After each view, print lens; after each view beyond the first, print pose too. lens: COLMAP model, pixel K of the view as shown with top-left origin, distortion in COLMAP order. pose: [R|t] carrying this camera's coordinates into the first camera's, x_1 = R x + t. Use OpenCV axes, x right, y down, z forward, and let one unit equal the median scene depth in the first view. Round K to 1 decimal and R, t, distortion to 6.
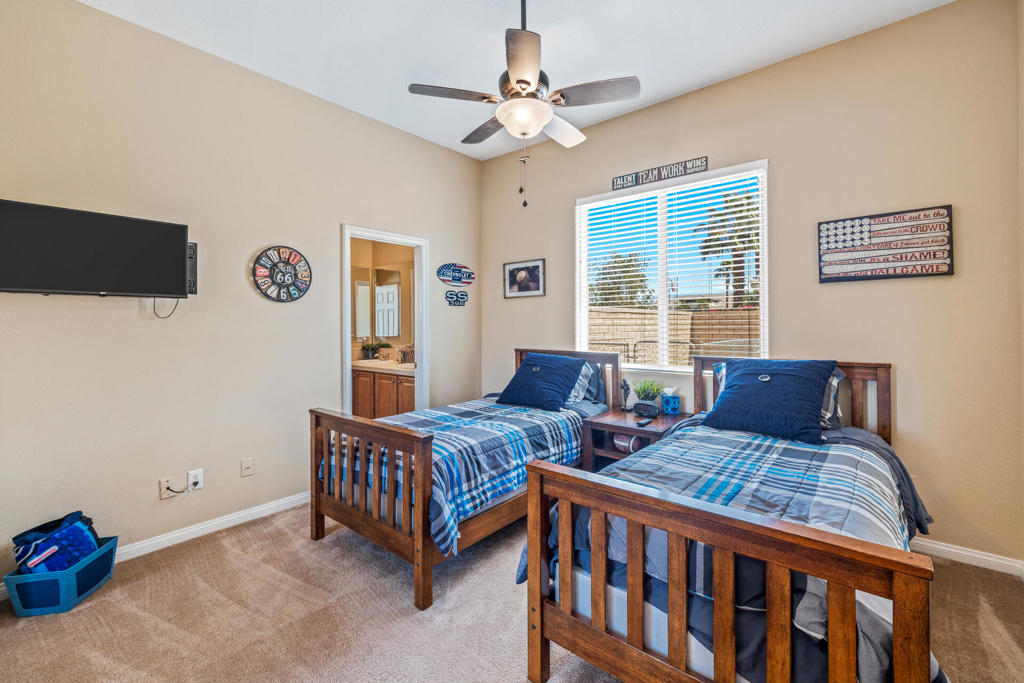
lens RADIAL K [[477.2, 0, 521.2], [0, 477.2, 333.8], [0, 0, 1]] dist [-0.022688, 0.000220]
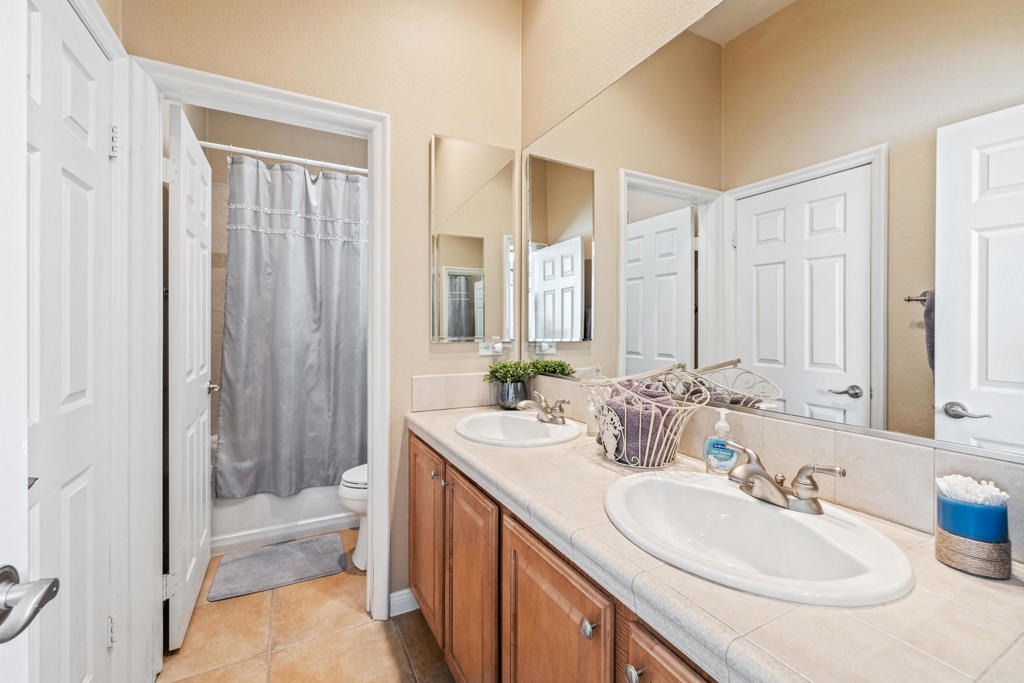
lens RADIAL K [[477.2, 0, 521.2], [0, 477.2, 333.8], [0, 0, 1]] dist [-0.022688, 0.000220]
pose [[0.936784, 0.011349, -0.349725, -0.187001], [-0.012247, 0.999925, -0.000355, 0.000349], [0.349694, 0.004616, 0.936852, 0.668262]]
